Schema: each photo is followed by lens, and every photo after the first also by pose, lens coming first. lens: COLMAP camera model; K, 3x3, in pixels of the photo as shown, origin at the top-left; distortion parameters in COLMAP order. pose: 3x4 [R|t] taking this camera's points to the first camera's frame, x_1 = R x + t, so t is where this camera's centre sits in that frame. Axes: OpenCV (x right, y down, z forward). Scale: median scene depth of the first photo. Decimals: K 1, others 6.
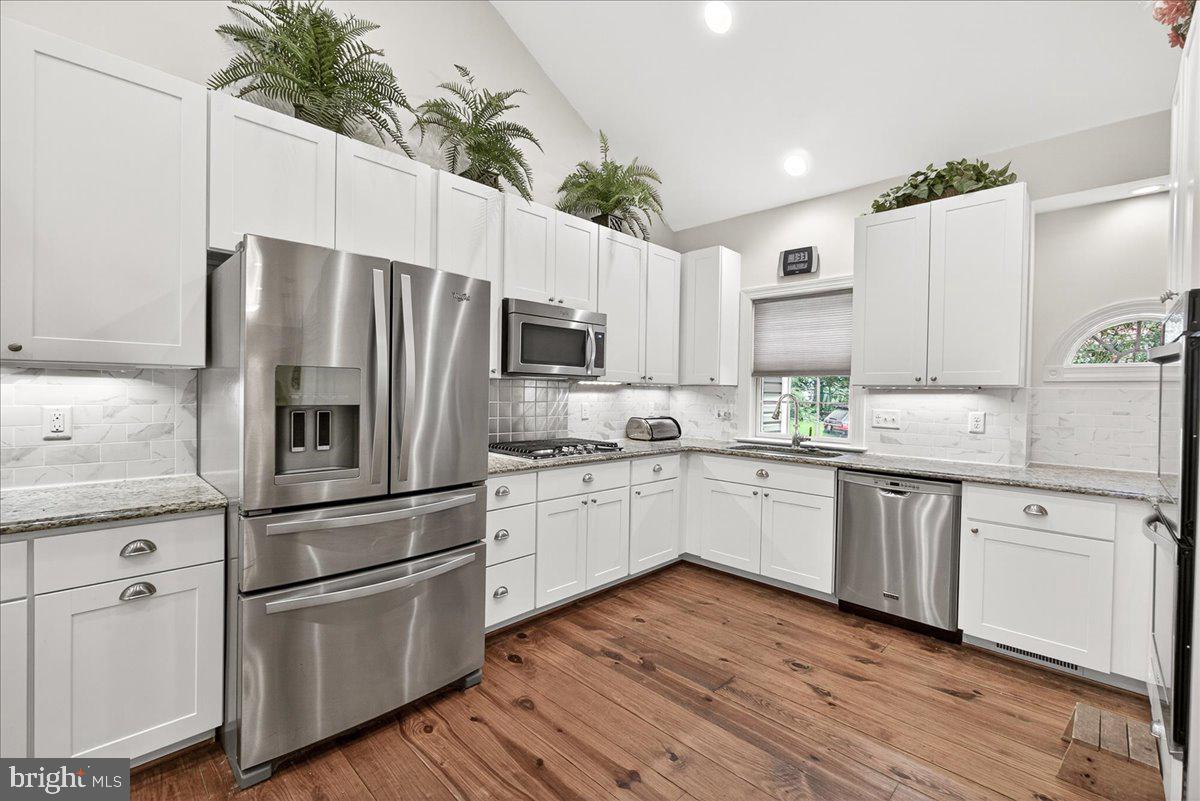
lens RADIAL K [[512.6, 0, 590.5], [0, 512.6, 399.6], [0, 0, 1]] dist [-0.005918, 0.003246]
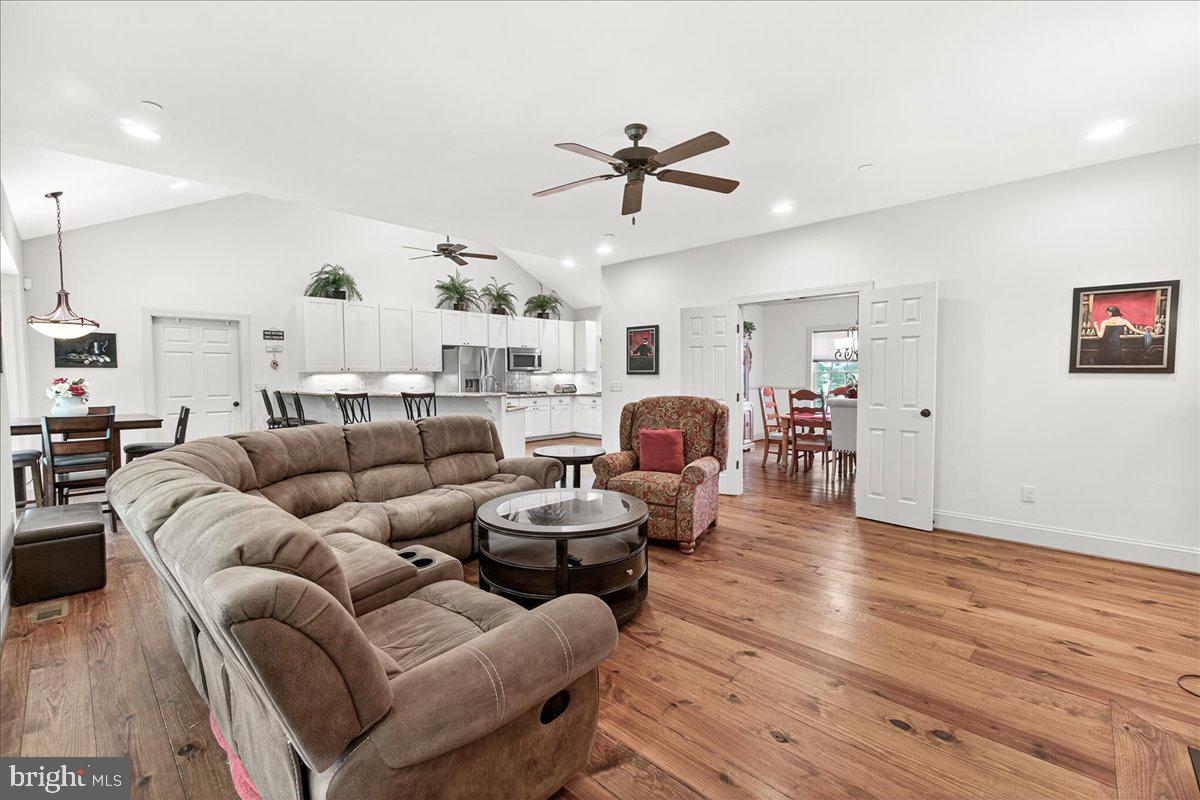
lens RADIAL K [[512.6, 0, 606.7], [0, 512.6, 396.6], [0, 0, 1]] dist [-0.005918, 0.003246]
pose [[0.999058, -0.024382, 0.035884, 0.332075], [0.023377, 0.999330, 0.028165, 0.040112], [-0.036546, -0.027299, 0.998959, -2.260474]]
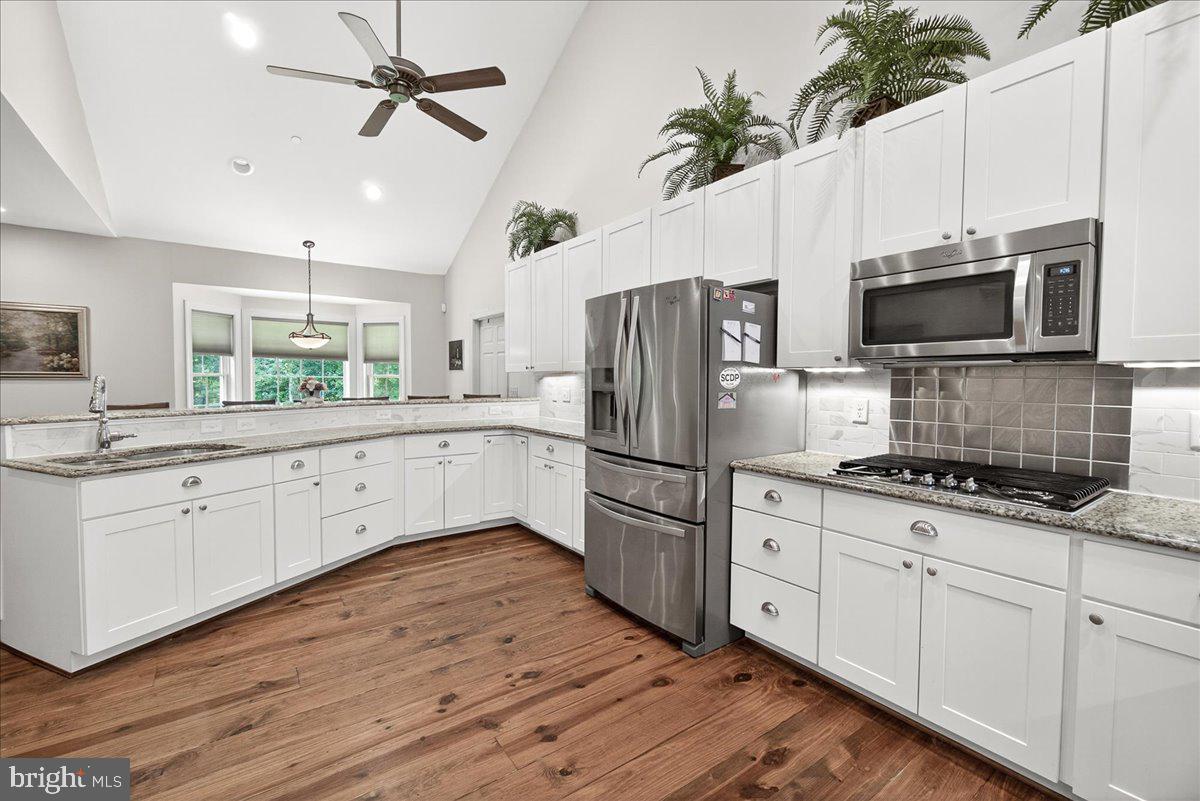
lens RADIAL K [[512.6, 0, 592.8], [0, 512.6, 398.2], [0, 0, 1]] dist [-0.005918, 0.003246]
pose [[-0.165774, 0.018236, -0.985995, 0.634665], [-0.025811, 0.999406, 0.022823, -0.001686], [0.985826, 0.029233, -0.165205, 0.709456]]
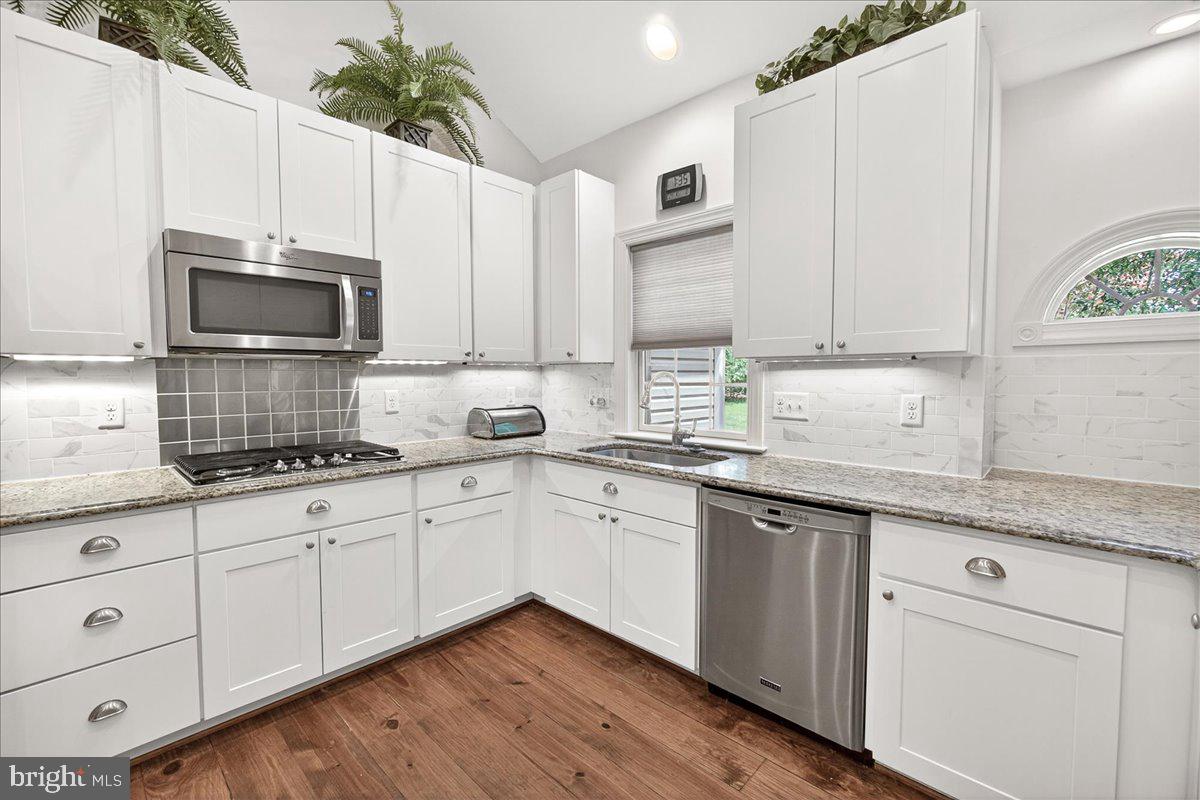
lens RADIAL K [[512.6, 0, 589.2], [0, 512.6, 398.6], [0, 0, 1]] dist [-0.005918, 0.003246]
pose [[0.999789, -0.019568, 0.006298, 0.337010], [0.019351, 0.999274, 0.032815, -0.000201], [-0.006936, -0.032686, 0.999442, 0.344943]]
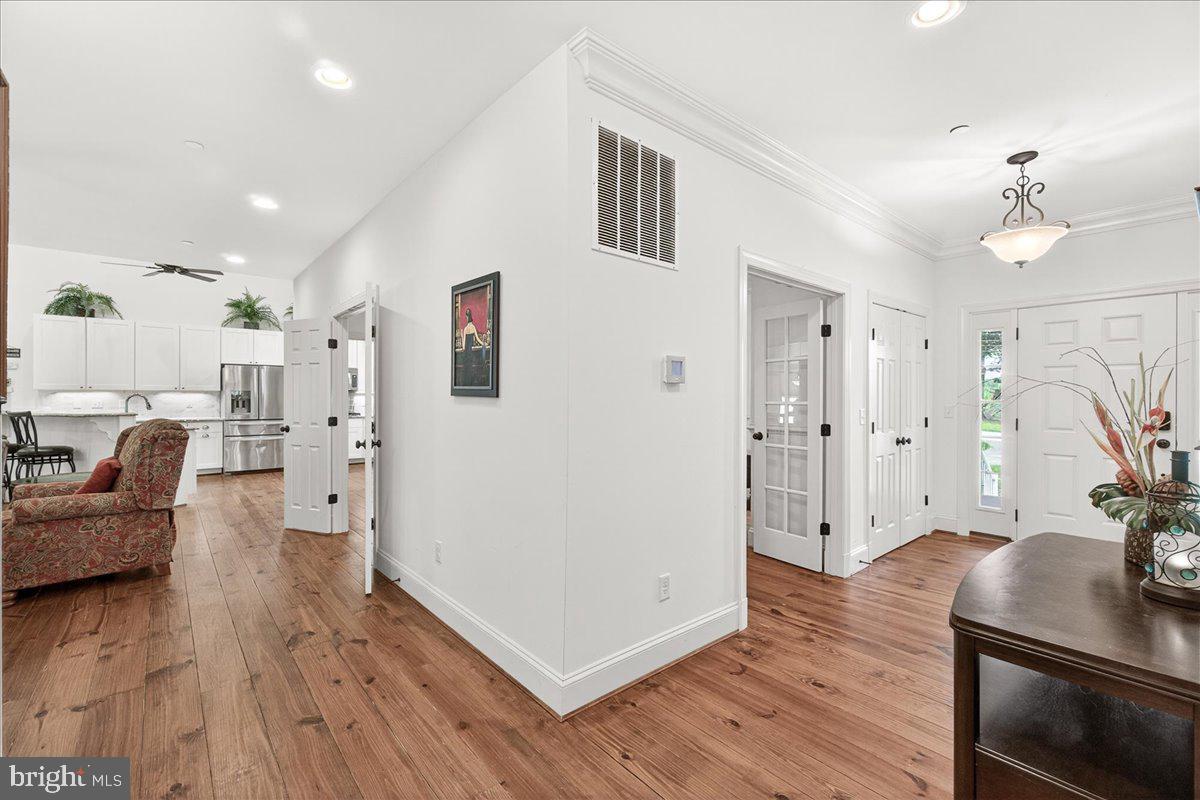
lens RADIAL K [[512.6, 0, 610.4], [0, 512.6, 398.7], [0, 0, 1]] dist [-0.005918, 0.003246]
pose [[0.997109, -0.009580, -0.075382, 1.861529], [0.008322, 0.999821, -0.016981, 0.067274], [0.075531, 0.016304, 0.997010, -1.991601]]
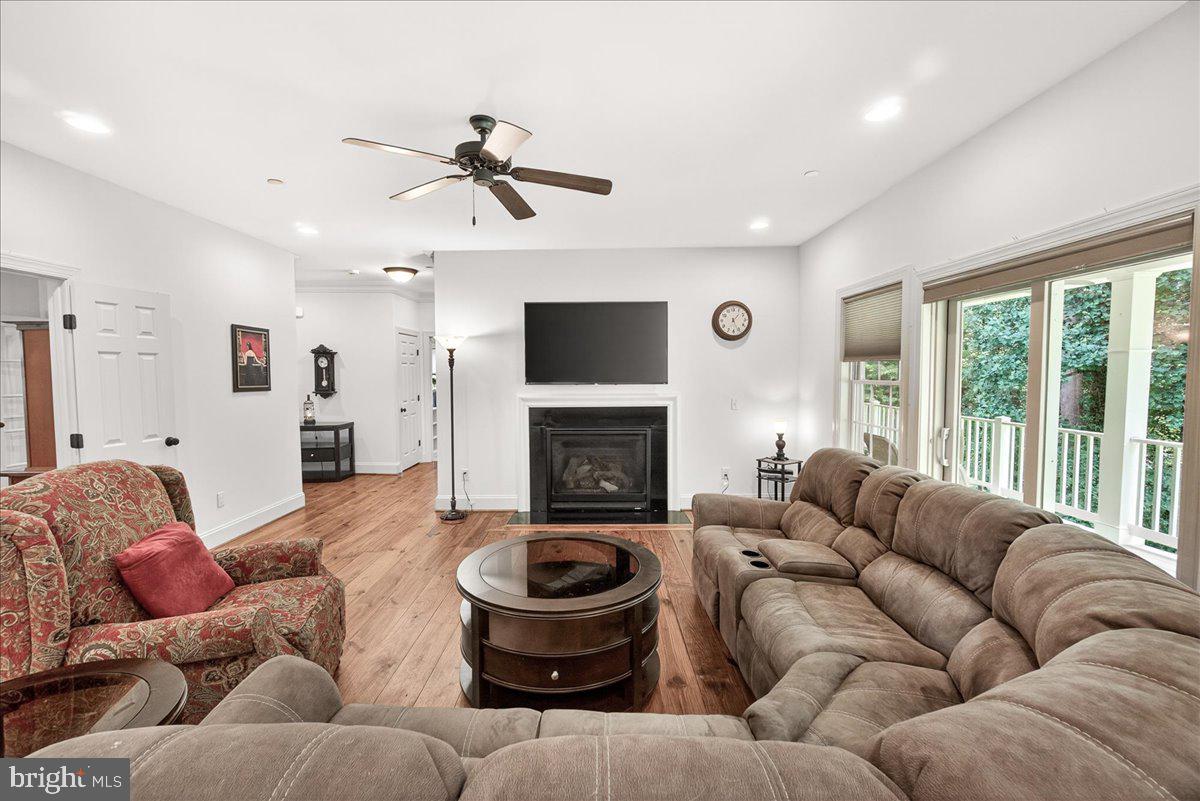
lens RADIAL K [[512.6, 0, 589.7], [0, 512.6, 399.6], [0, 0, 1]] dist [-0.005918, 0.003246]
pose [[-0.696041, -0.054145, 0.715957, -0.326970], [0.001675, 0.997027, 0.077030, -0.049421], [-0.718000, 0.054816, -0.693882, -0.777351]]
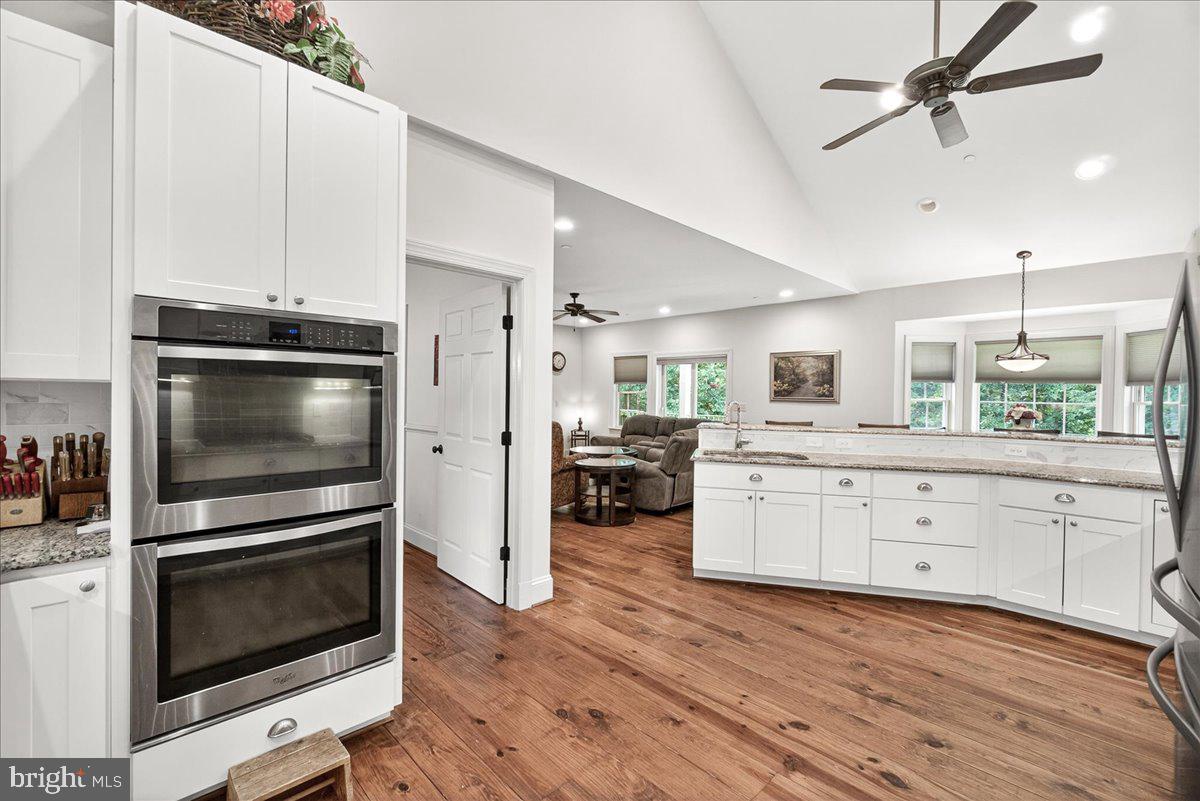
lens RADIAL K [[512.6, 0, 589.4], [0, 512.6, 395.6], [0, 0, 1]] dist [-0.005918, 0.003246]
pose [[-0.999072, -0.031007, 0.029889, 0.276111], [-0.030413, 0.999335, 0.020125, -0.028305], [-0.030493, 0.019197, -0.999351, 1.104505]]
